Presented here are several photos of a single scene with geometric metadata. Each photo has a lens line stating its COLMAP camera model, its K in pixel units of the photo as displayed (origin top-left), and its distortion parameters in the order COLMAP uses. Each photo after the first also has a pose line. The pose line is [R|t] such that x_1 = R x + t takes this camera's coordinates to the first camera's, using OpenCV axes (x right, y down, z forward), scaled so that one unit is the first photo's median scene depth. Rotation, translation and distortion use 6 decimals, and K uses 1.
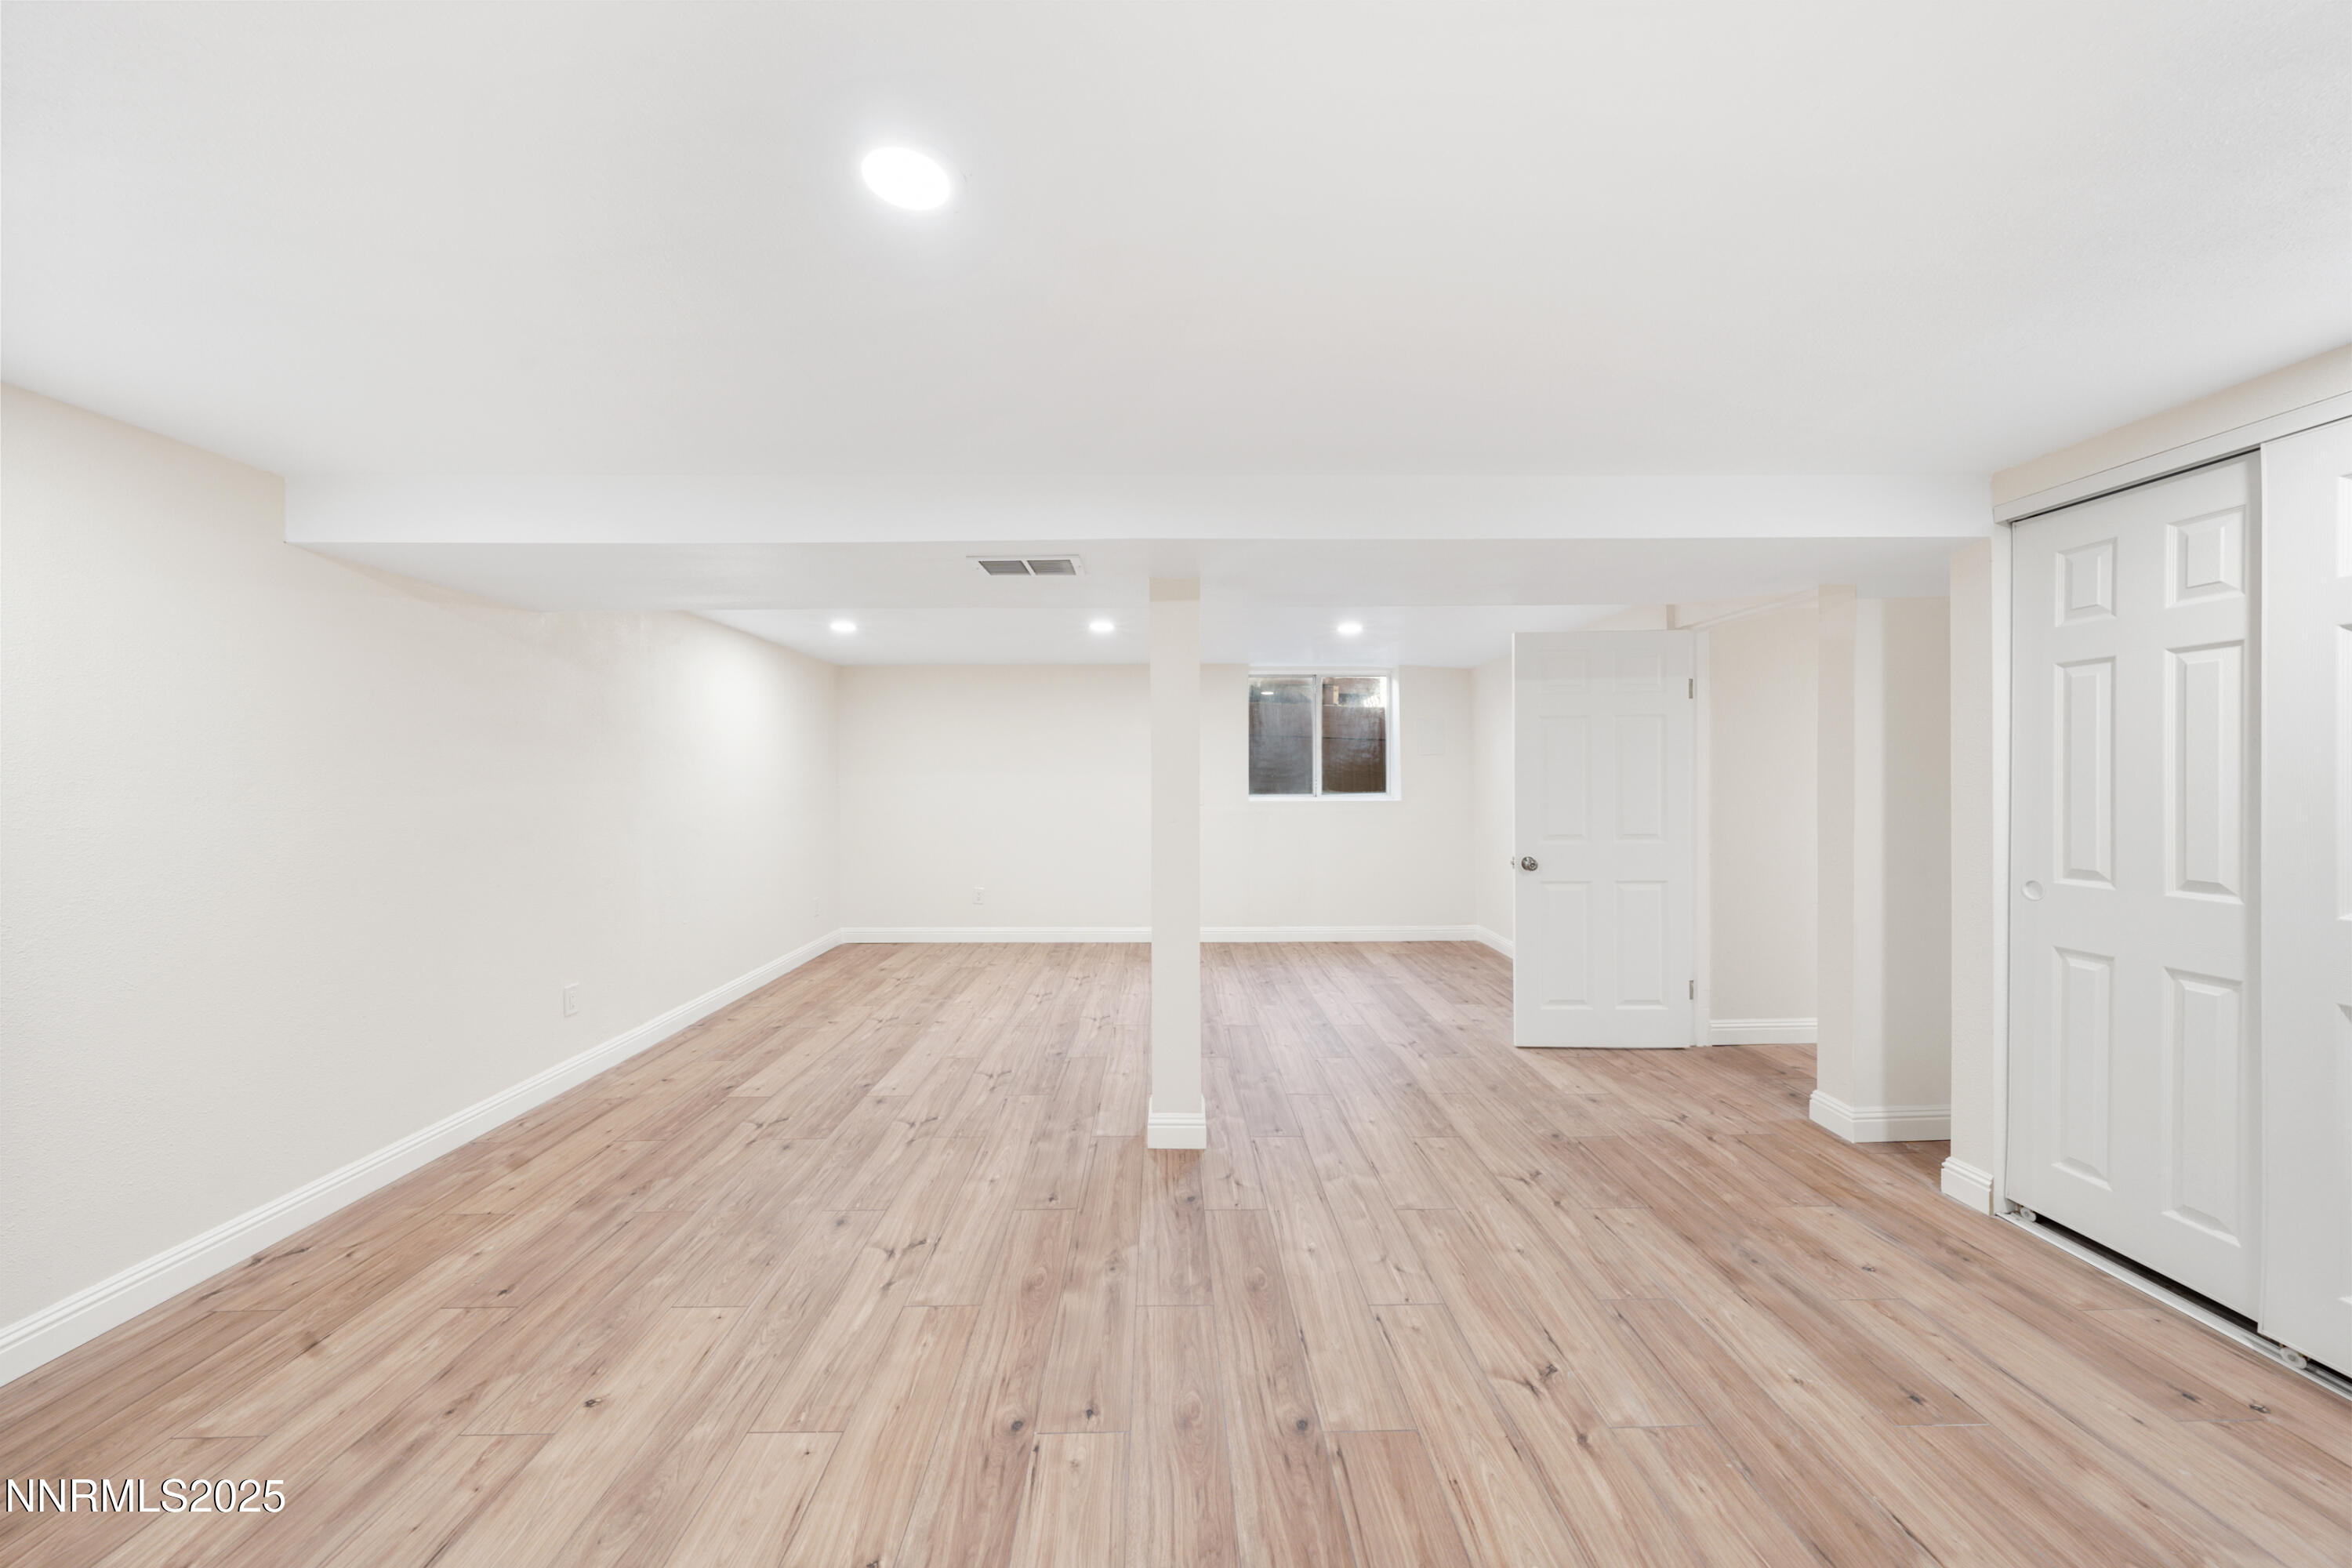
lens RADIAL K [[802.6, 0, 1166.0], [0, 802.6, 780.5], [0, 0, 1]] dist [-0.004325, 0.000228]
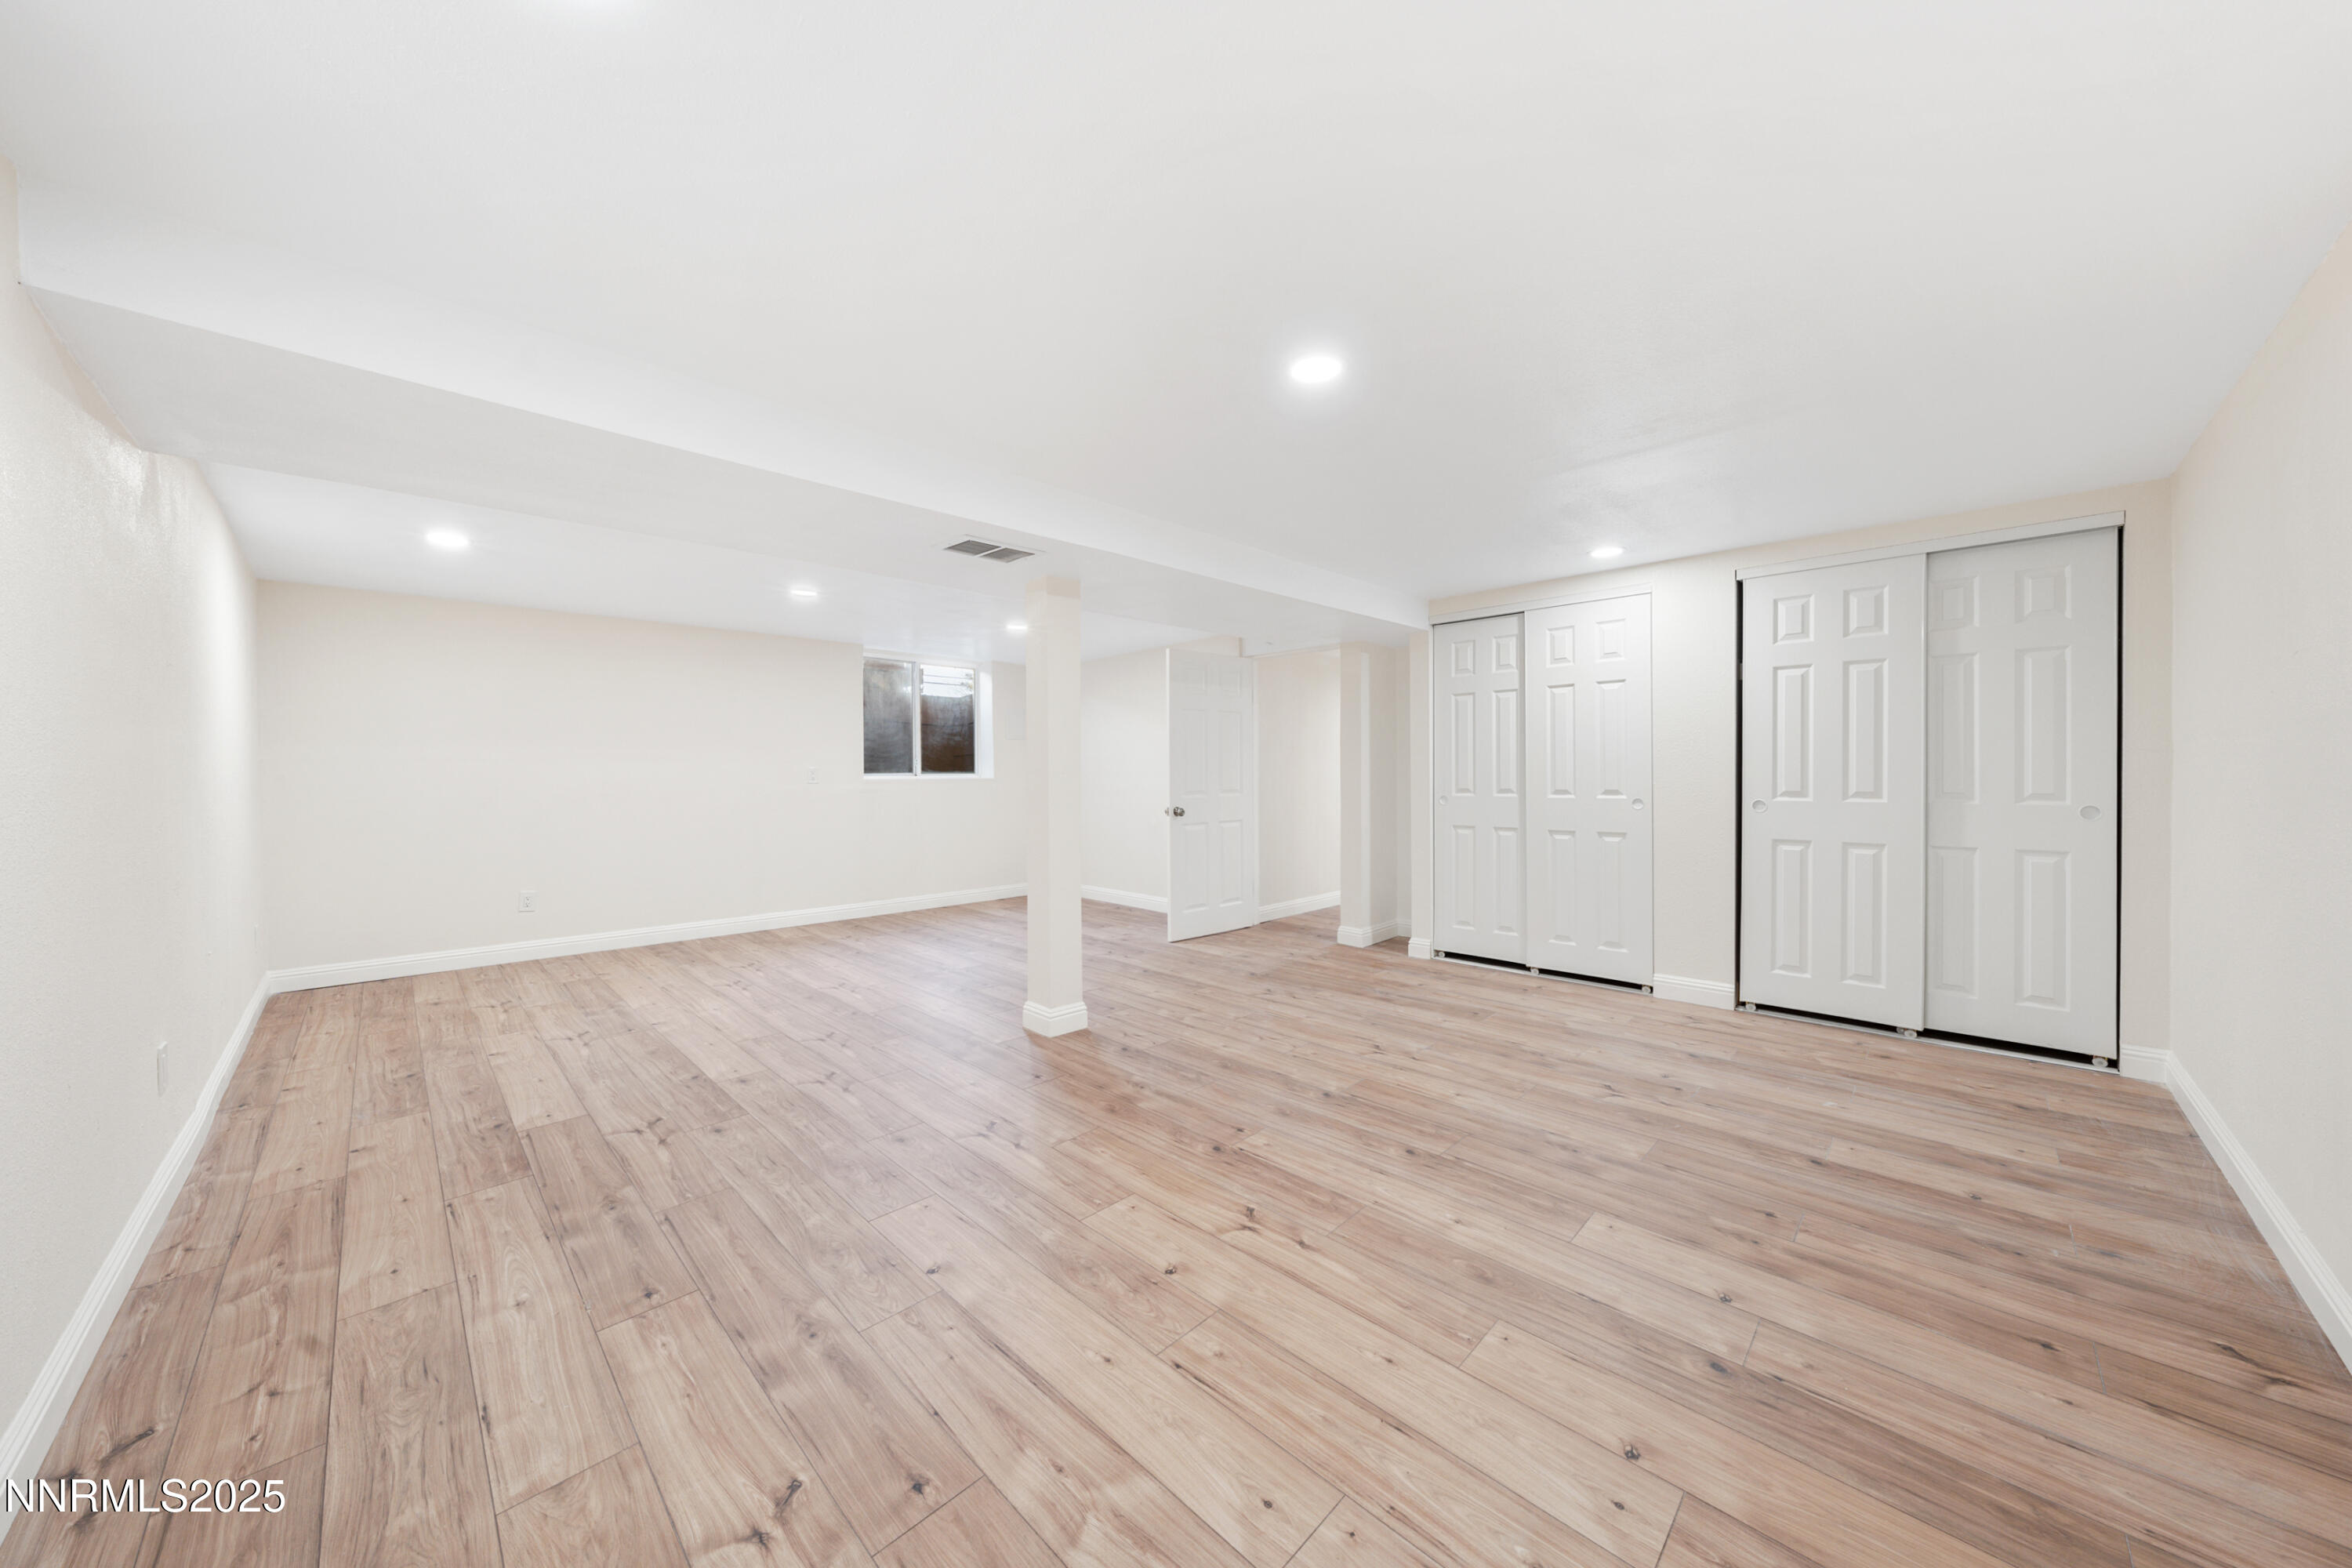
lens RADIAL K [[802.6, 0, 1170.7], [0, 802.6, 783.5], [0, 0, 1]] dist [-0.004325, 0.000228]
pose [[0.714941, -0.008845, 0.699129, -0.857766], [0.006097, 0.999961, 0.006415, 0.069036], [-0.699159, -0.000324, 0.714967, -0.015311]]
